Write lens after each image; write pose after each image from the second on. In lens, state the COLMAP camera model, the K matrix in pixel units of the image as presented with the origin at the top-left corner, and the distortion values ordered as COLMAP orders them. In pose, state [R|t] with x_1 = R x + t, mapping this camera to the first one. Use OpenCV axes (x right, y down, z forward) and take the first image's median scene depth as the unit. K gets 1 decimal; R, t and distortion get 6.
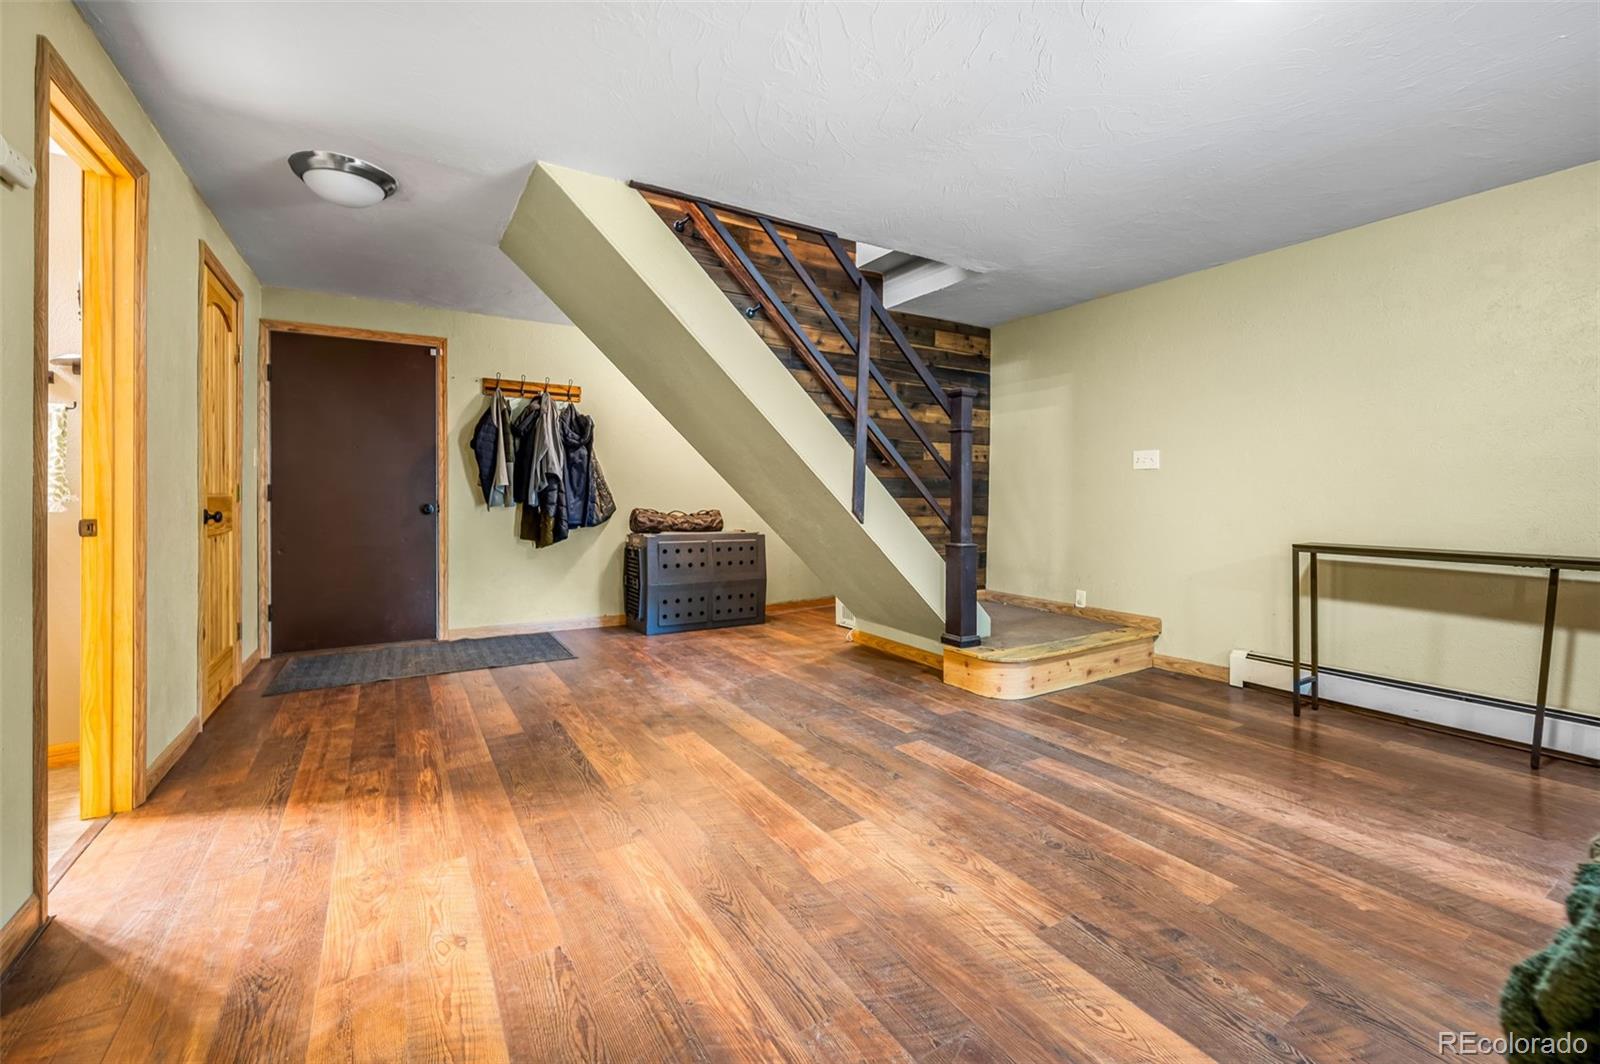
lens RADIAL K [[651.2, 0, 785.3], [0, 651.2, 502.0], [0, 0, 1]] dist [0.003408, -0.000297]
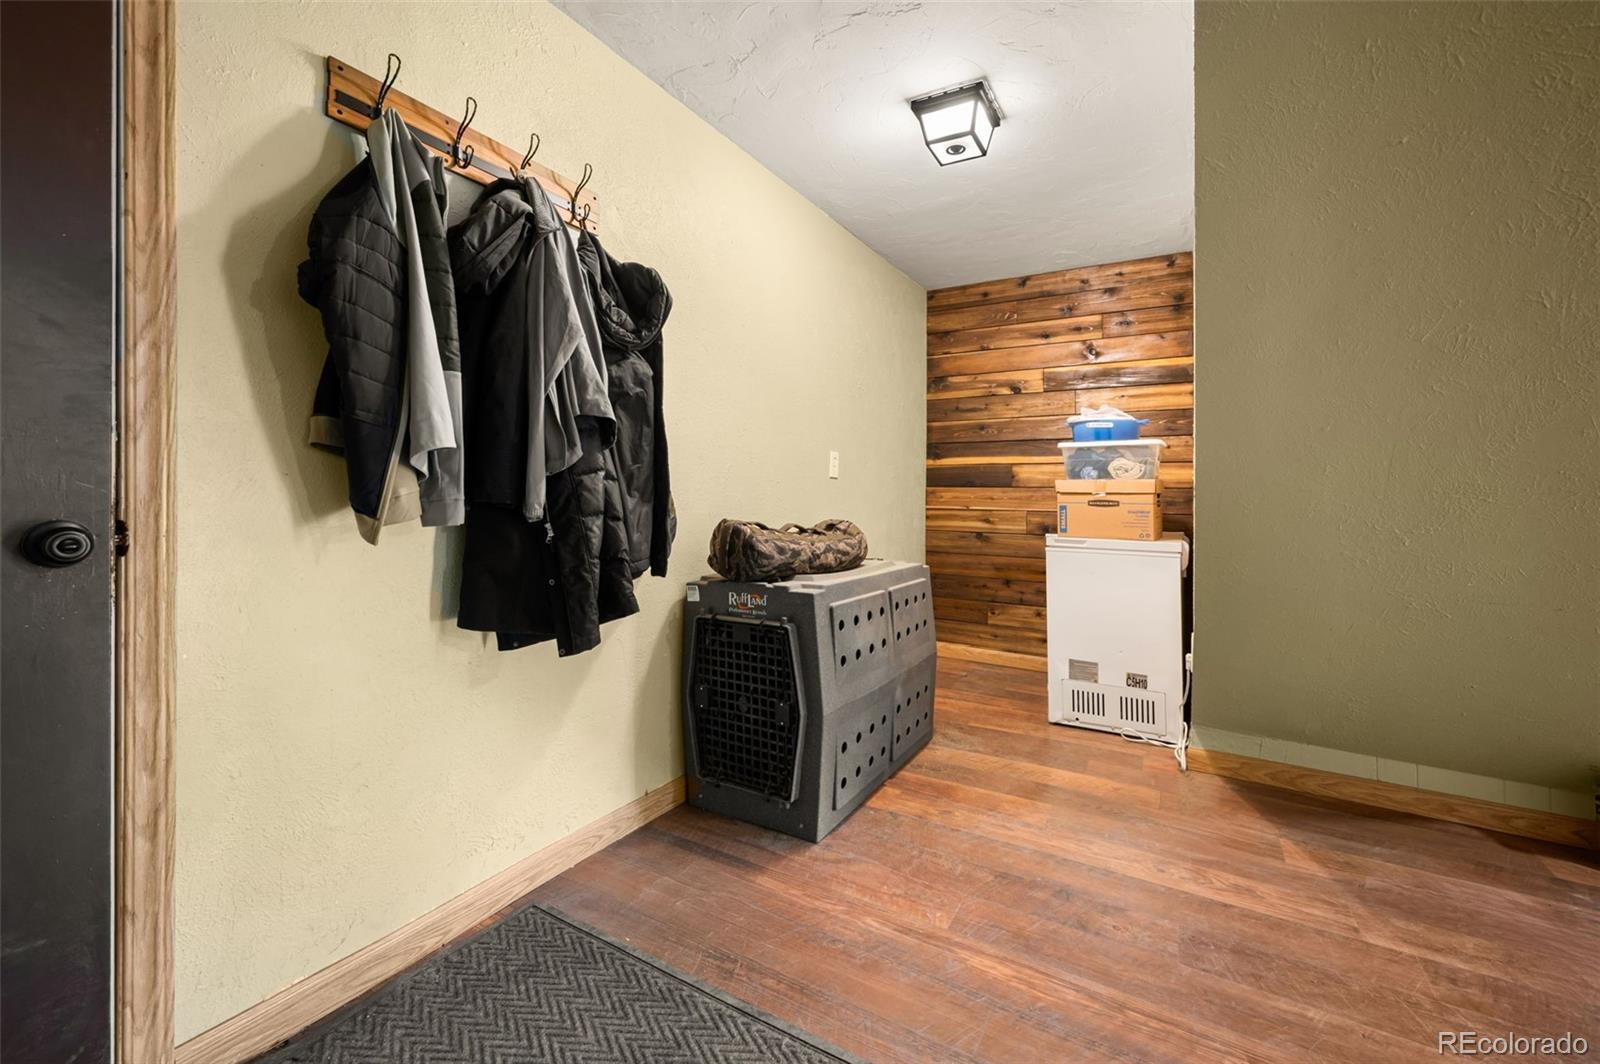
lens RADIAL K [[651.2, 0, 803.1], [0, 651.2, 499.7], [0, 0, 1]] dist [0.003408, -0.000297]
pose [[0.888152, 0.001334, 0.459548, -0.408073], [0.000128, 0.999995, -0.003150, -0.002812], [-0.459550, 0.002857, 0.888147, 0.659250]]
